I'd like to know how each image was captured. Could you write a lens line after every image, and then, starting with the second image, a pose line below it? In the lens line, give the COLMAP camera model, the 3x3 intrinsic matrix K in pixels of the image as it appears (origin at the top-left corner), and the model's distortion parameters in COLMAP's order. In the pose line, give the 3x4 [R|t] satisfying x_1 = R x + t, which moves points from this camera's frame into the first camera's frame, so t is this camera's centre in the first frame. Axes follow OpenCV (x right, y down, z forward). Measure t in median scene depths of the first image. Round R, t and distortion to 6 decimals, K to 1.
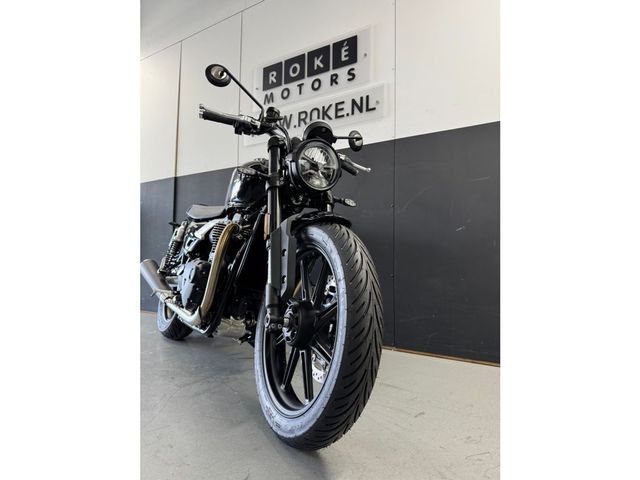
lens RADIAL K [[339.4, 0, 320.0], [0, 339.4, 240.0], [0, 0, 1]] dist [-0.005151, -0.000645]
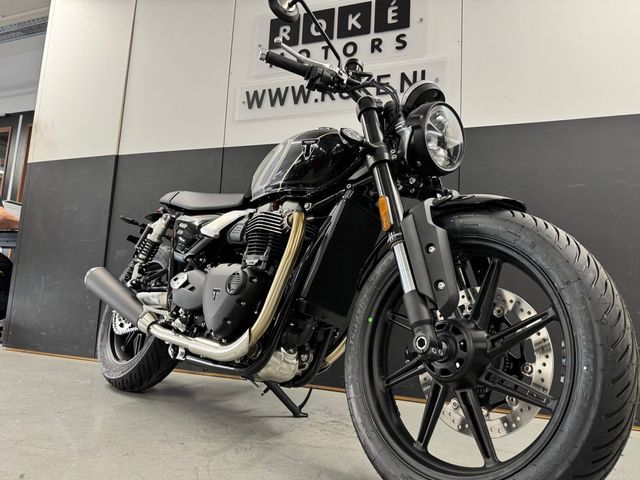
lens RADIAL K [[447.8, 0, 320.0], [0, 447.8, 240.0], [0, 0, 1]] dist [-0.000598, -0.003022]
pose [[0.982927, 0.063902, 0.172544, -0.236821], [-0.051580, 0.995850, -0.074982, 0.048155], [-0.176620, 0.064802, 0.982144, 0.059093]]
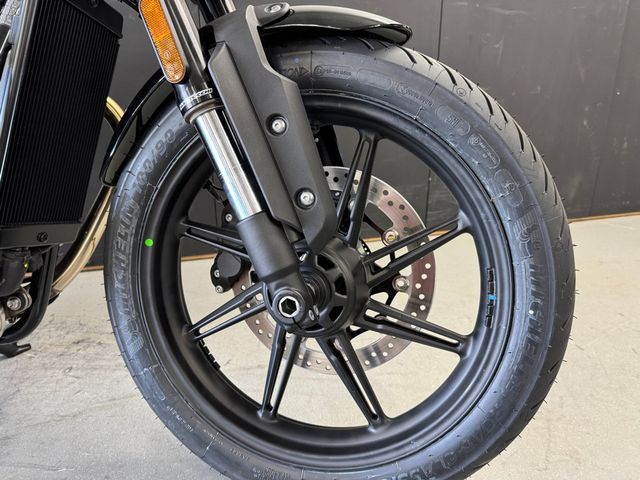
lens RADIAL K [[447.8, 0, 320.0], [0, 447.8, 240.0], [0, 0, 1]] dist [-0.000598, -0.003022]
pose [[0.663926, -0.253513, 0.703515, -0.214123], [-0.030387, 0.930859, 0.364113, -0.012717], [-0.747180, -0.263122, 0.610318, 0.306795]]
